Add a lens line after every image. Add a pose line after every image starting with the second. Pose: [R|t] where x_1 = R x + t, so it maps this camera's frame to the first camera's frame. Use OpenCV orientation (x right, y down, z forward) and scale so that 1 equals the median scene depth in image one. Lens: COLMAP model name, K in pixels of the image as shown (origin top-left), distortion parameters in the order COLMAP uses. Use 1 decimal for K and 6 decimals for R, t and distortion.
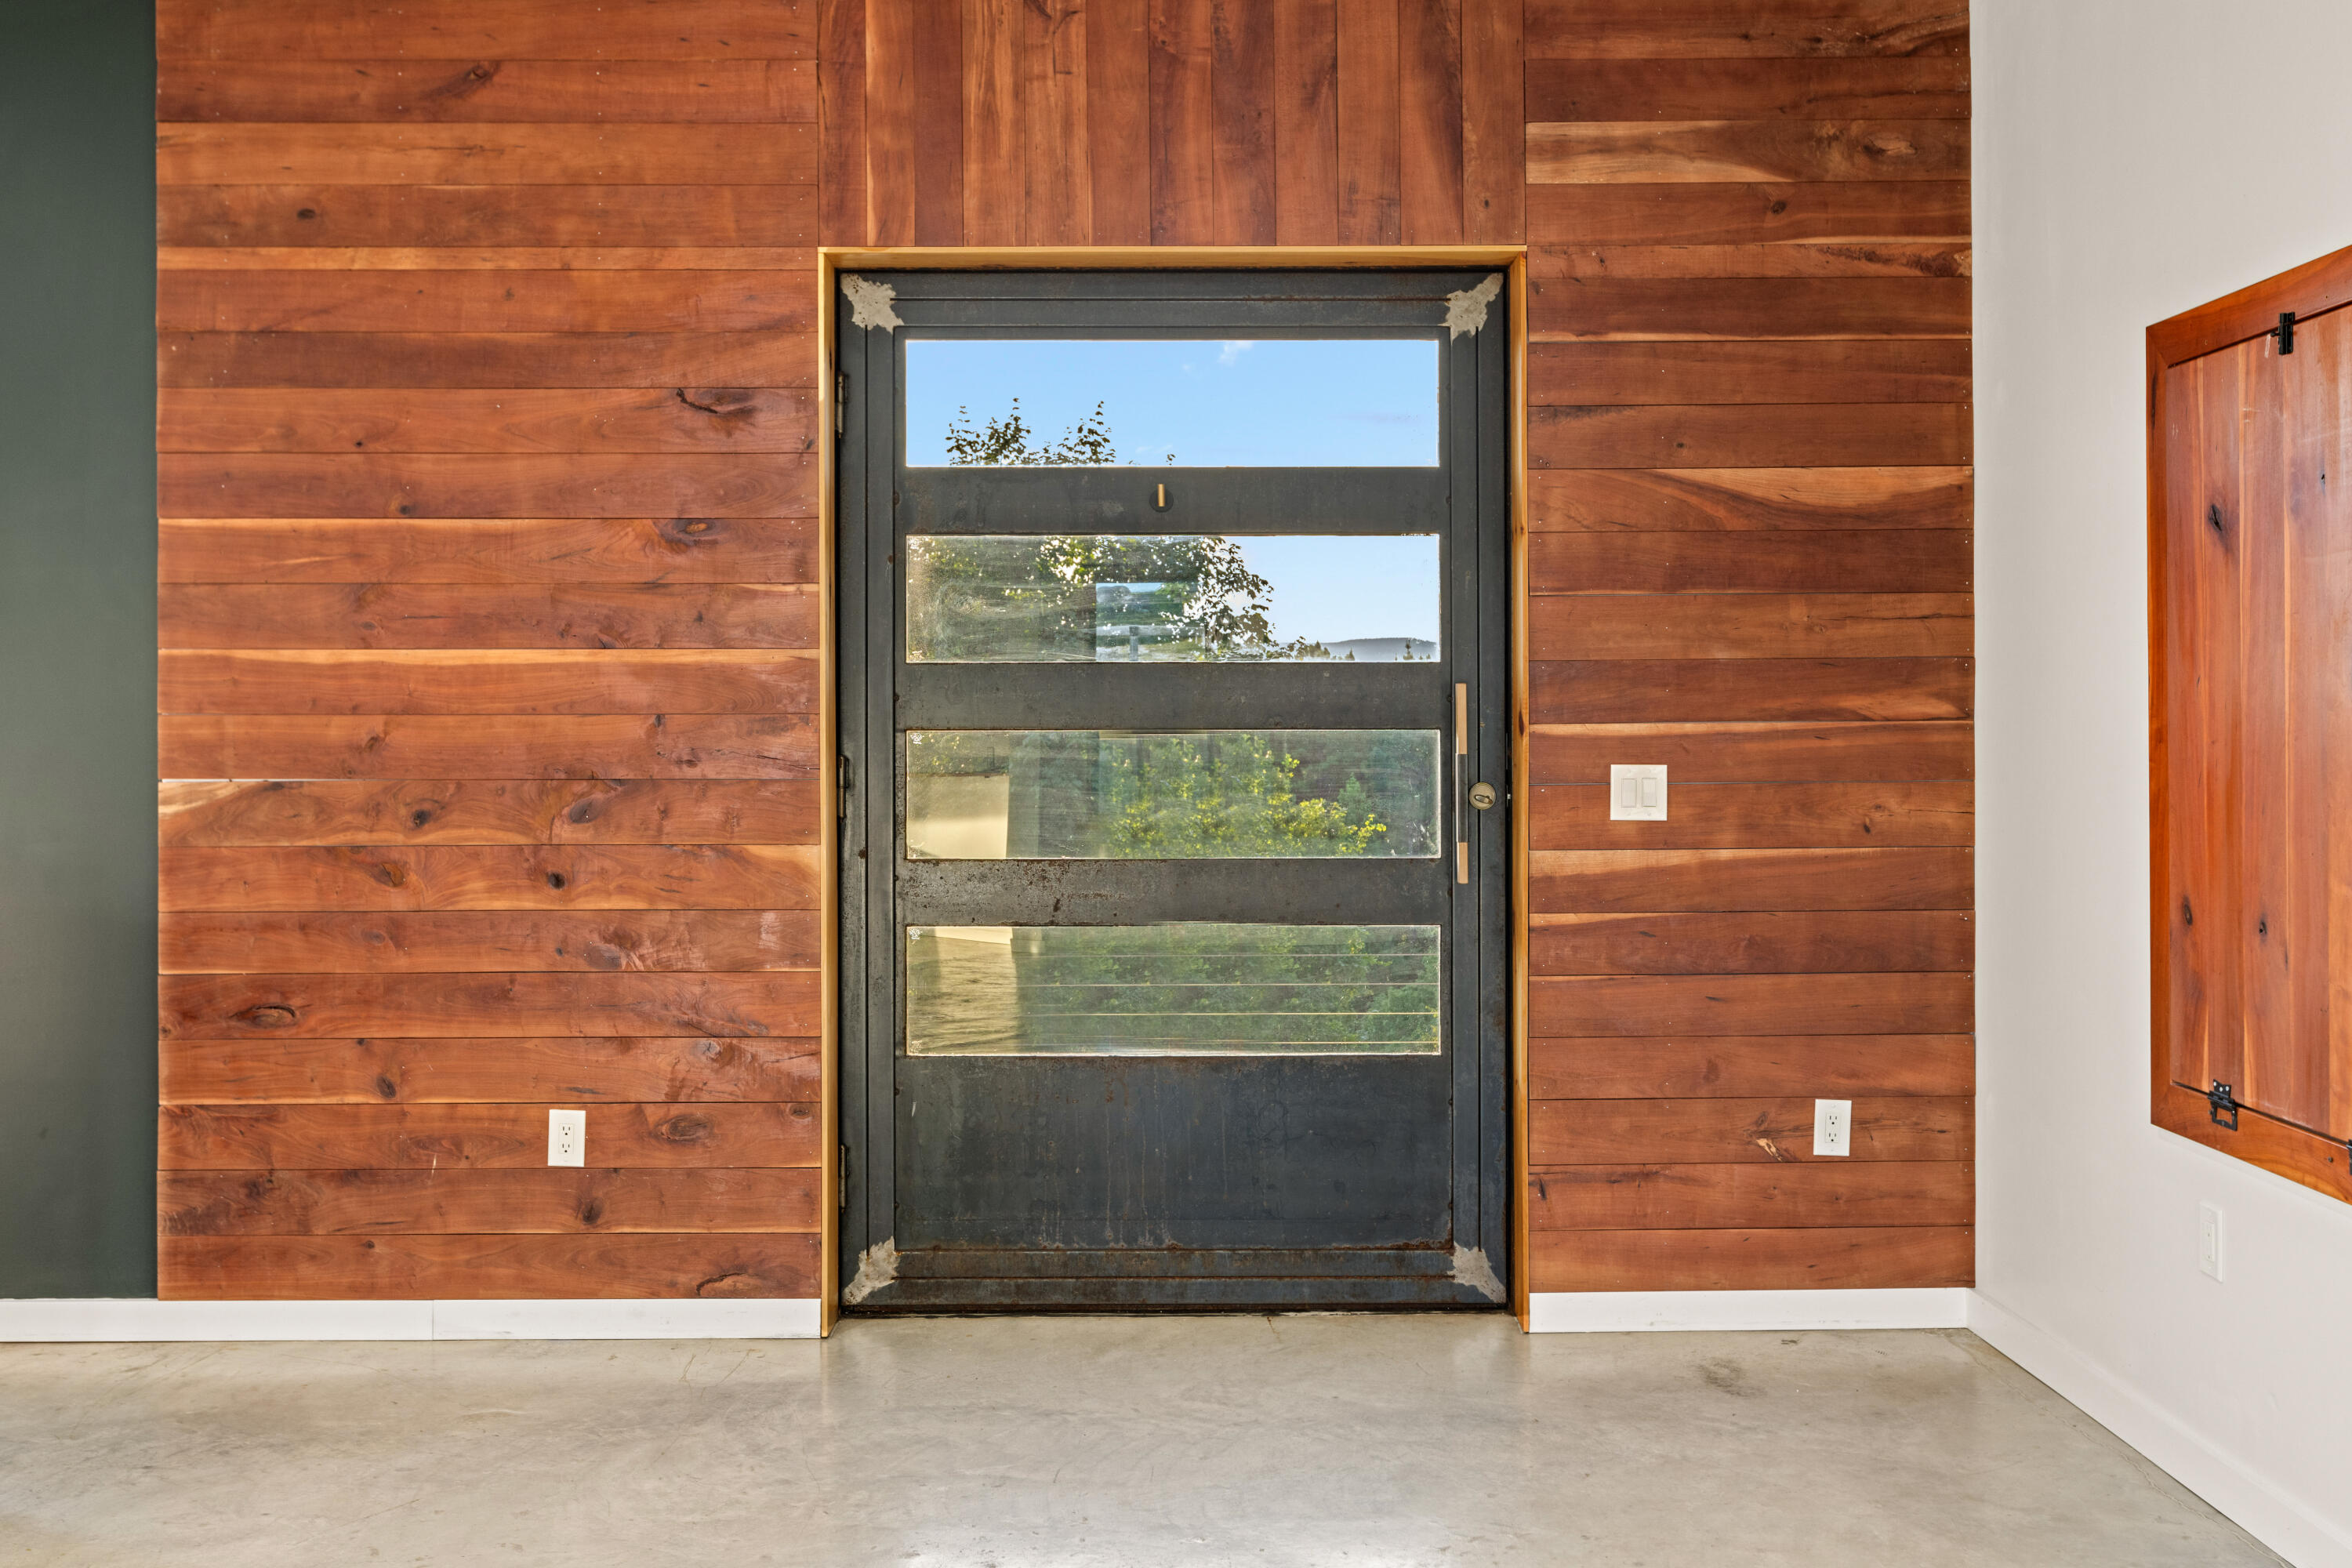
lens RADIAL K [[2364.9, 0, 1173.1], [0, 2364.9, 702.4], [0, 0, 1]] dist [-0.007607, 0.005896]
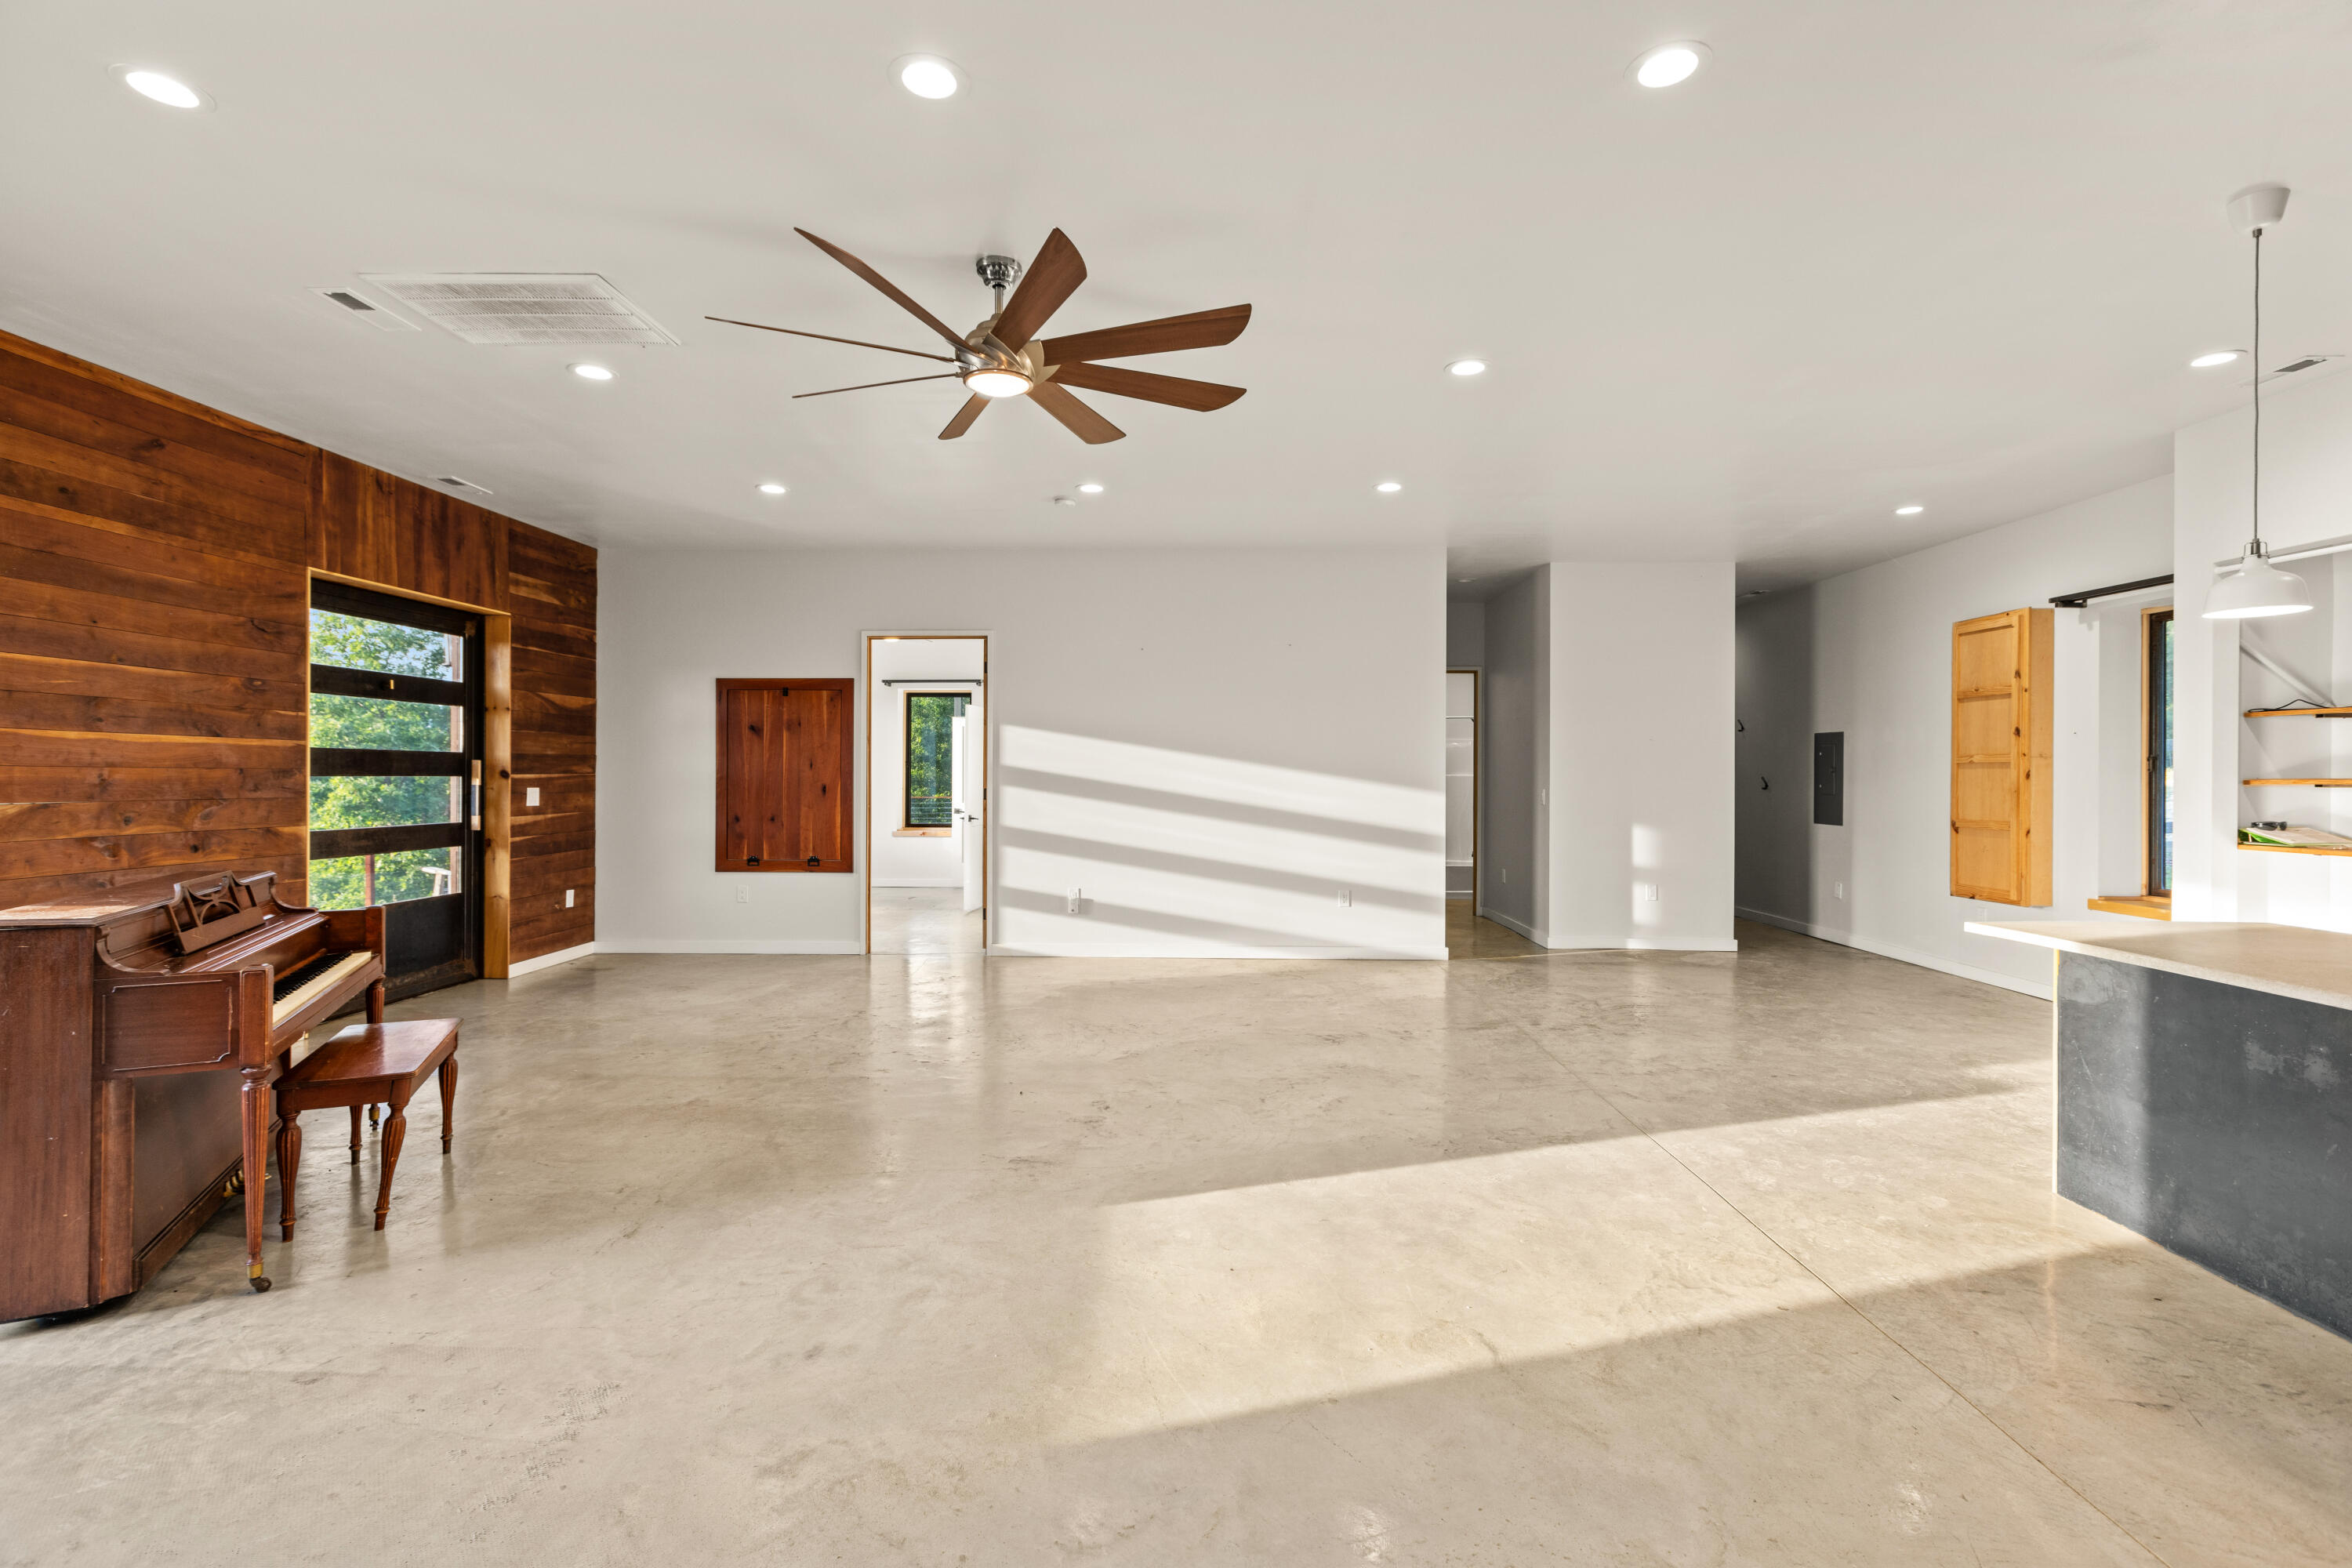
lens RADIAL K [[1052.3, 0, 1171.6], [0, 1052.3, 780.5], [0, 0, 1]] dist [-0.000289, -0.000085]
pose [[0.041827, -0.001617, 0.999124, -1.137161], [-0.012634, 0.999918, 0.002147, 0.003421], [-0.999045, -0.012713, 0.041804, 0.111969]]
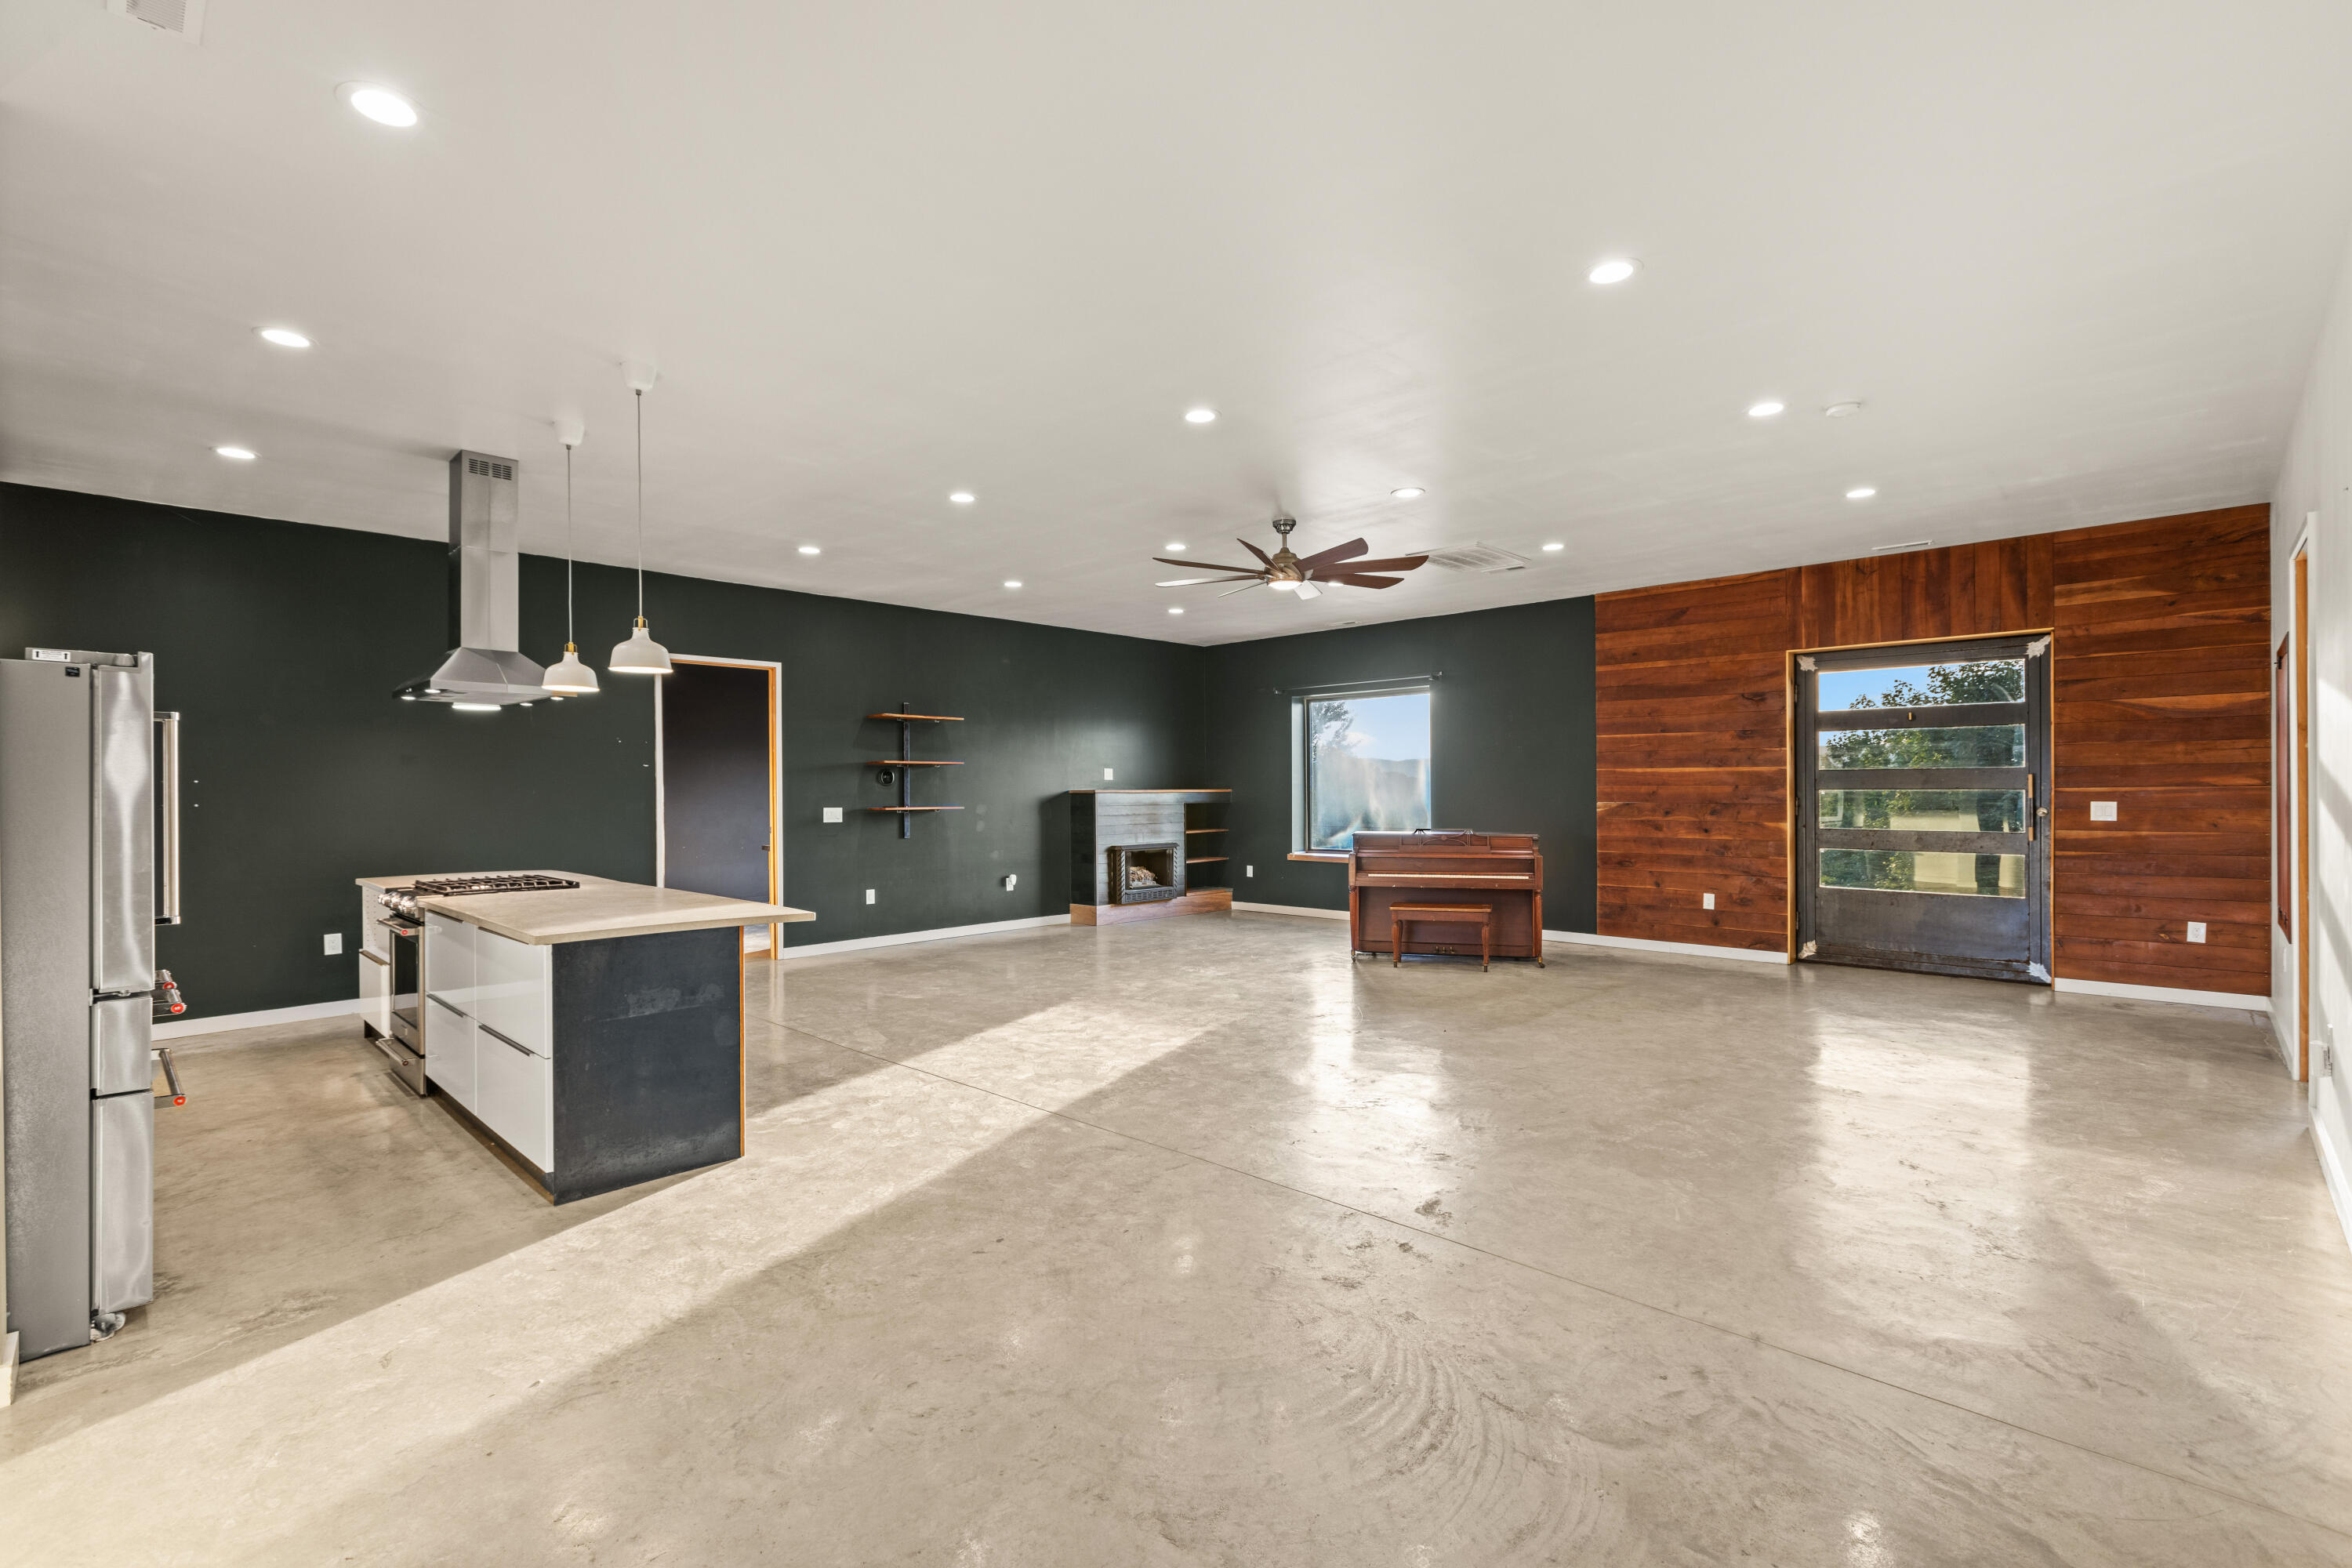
lens RADIAL K [[1052.9, 0, 1164.3], [0, 1052.9, 791.8], [0, 0, 1]] dist [0.001958, -0.000058]
pose [[0.707493, 0.001877, -0.706717, 0.296323], [0.007762, 0.999916, 0.010427, -0.008314], [0.706677, -0.012863, 0.707419, -0.738886]]
